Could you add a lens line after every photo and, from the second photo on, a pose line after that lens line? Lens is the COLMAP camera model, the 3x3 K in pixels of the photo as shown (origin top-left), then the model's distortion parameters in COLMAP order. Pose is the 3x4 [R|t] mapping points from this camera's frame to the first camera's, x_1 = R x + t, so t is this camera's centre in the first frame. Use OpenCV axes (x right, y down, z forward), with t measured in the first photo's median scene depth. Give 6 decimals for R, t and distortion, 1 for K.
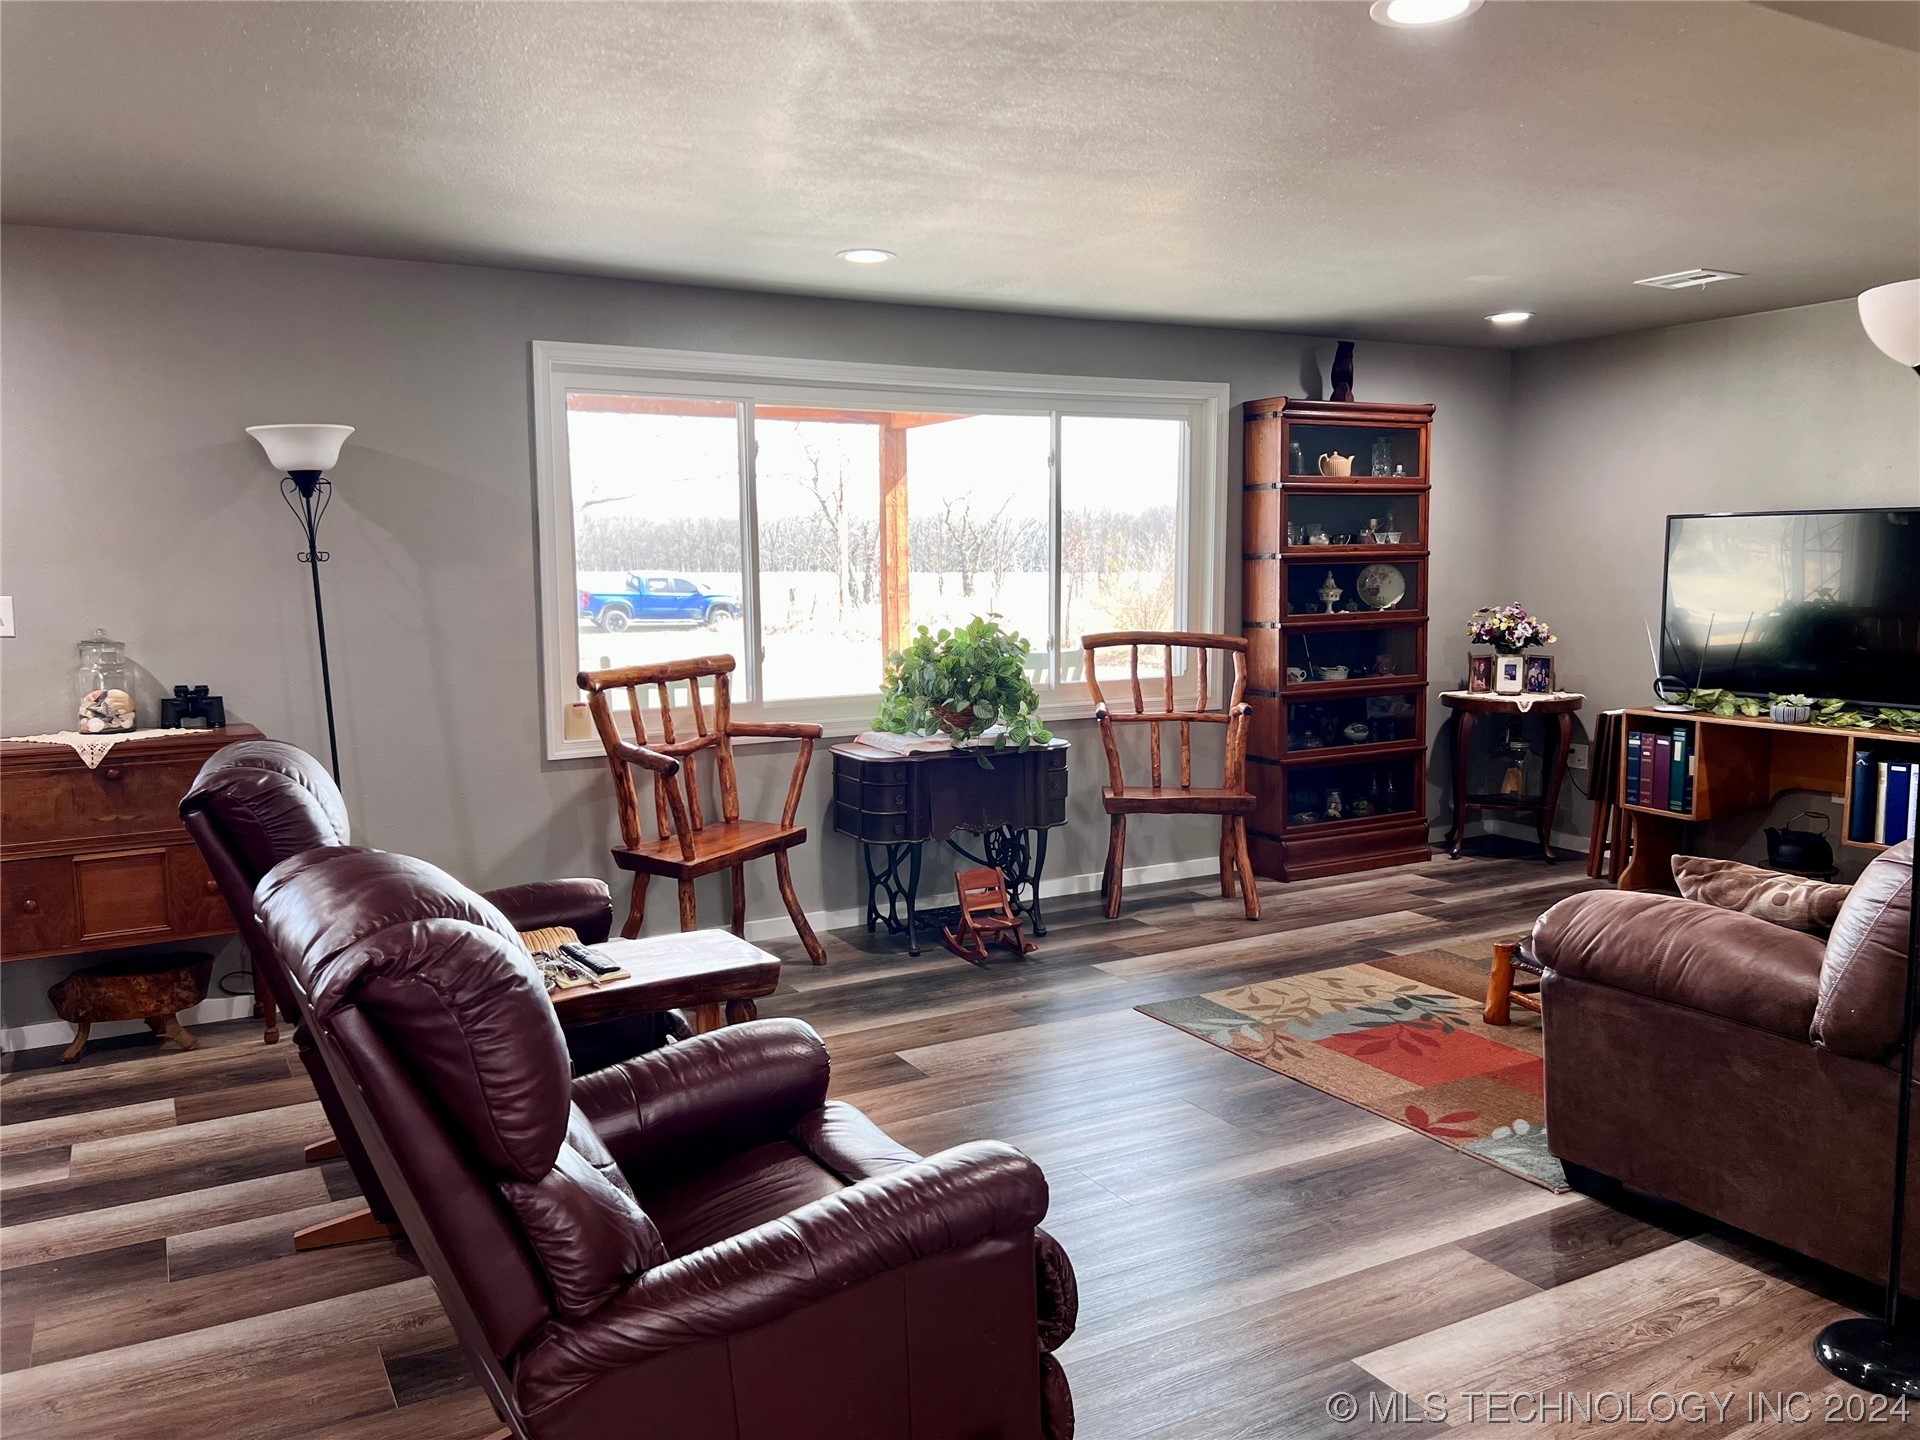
lens RADIAL K [[1443.2, 0, 957.9], [0, 1443.2, 726.4], [0, 0, 1]] dist [0.070817, -0.086687]
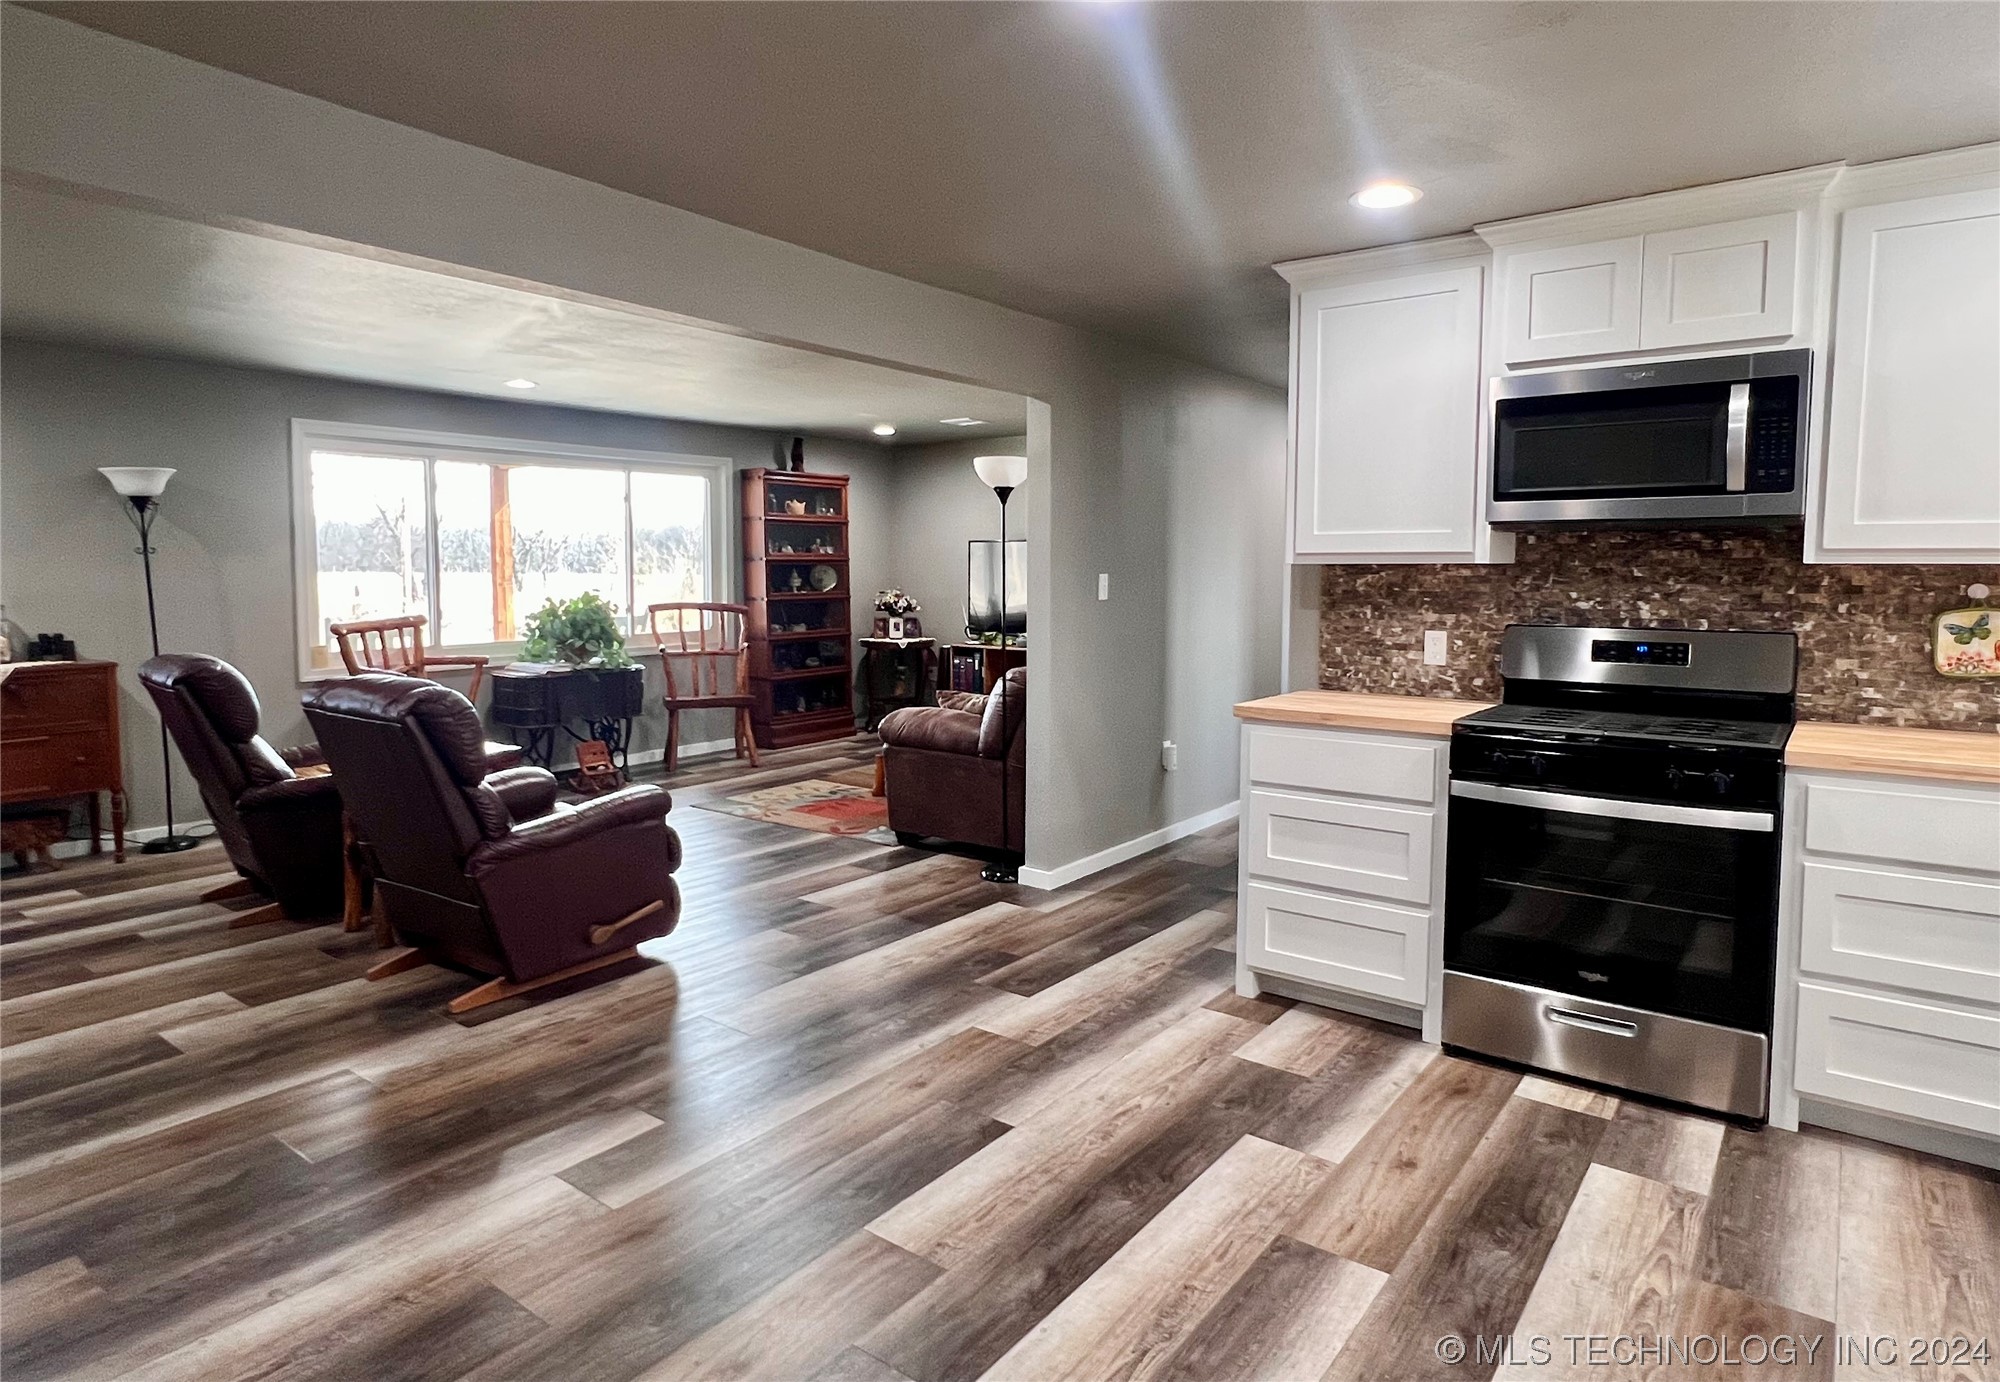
lens RADIAL K [[1133.1, 0, 998.6], [0, 1133.1, 646.0], [0, 0, 1]] dist [-0.005487, 0.001016]
pose [[0.915695, -0.018012, 0.401470, -0.077392], [0.036049, 0.998649, -0.037418, 0.054333], [-0.400253, 0.048737, 0.915108, -0.398330]]
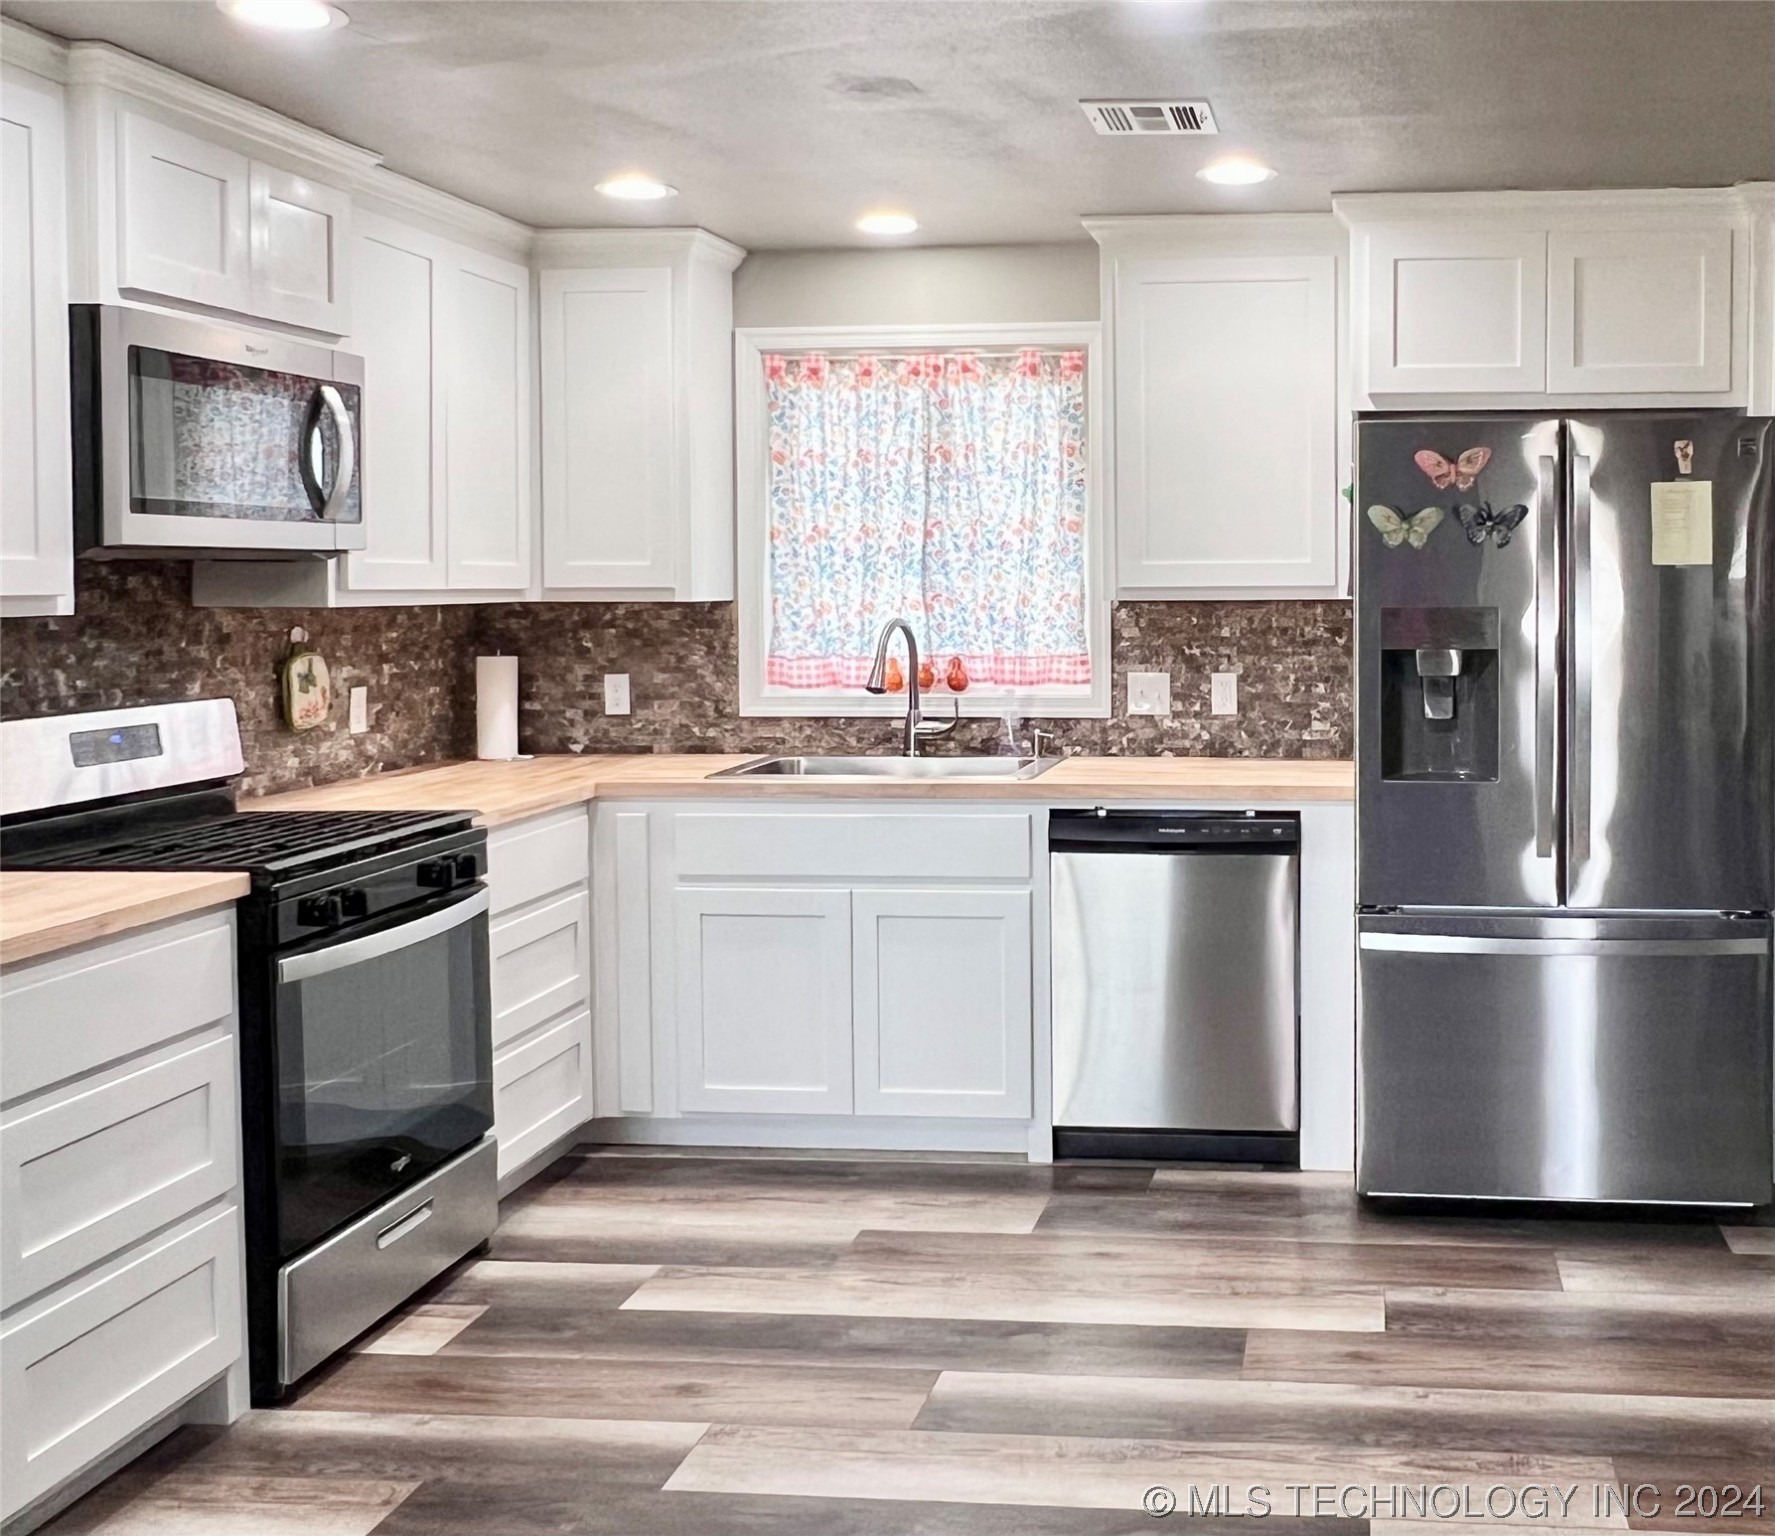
lens RADIAL K [[1820.0, 0, 1225.9], [0, 1820.0, 626.4], [0, 0, 1]] dist [0.007561, -0.009235]
pose [[-0.826807, -0.004318, 0.562469, -0.217491], [0.074080, 0.990424, 0.116497, -0.045828], [-0.557587, 0.137988, -0.818570, 0.365898]]
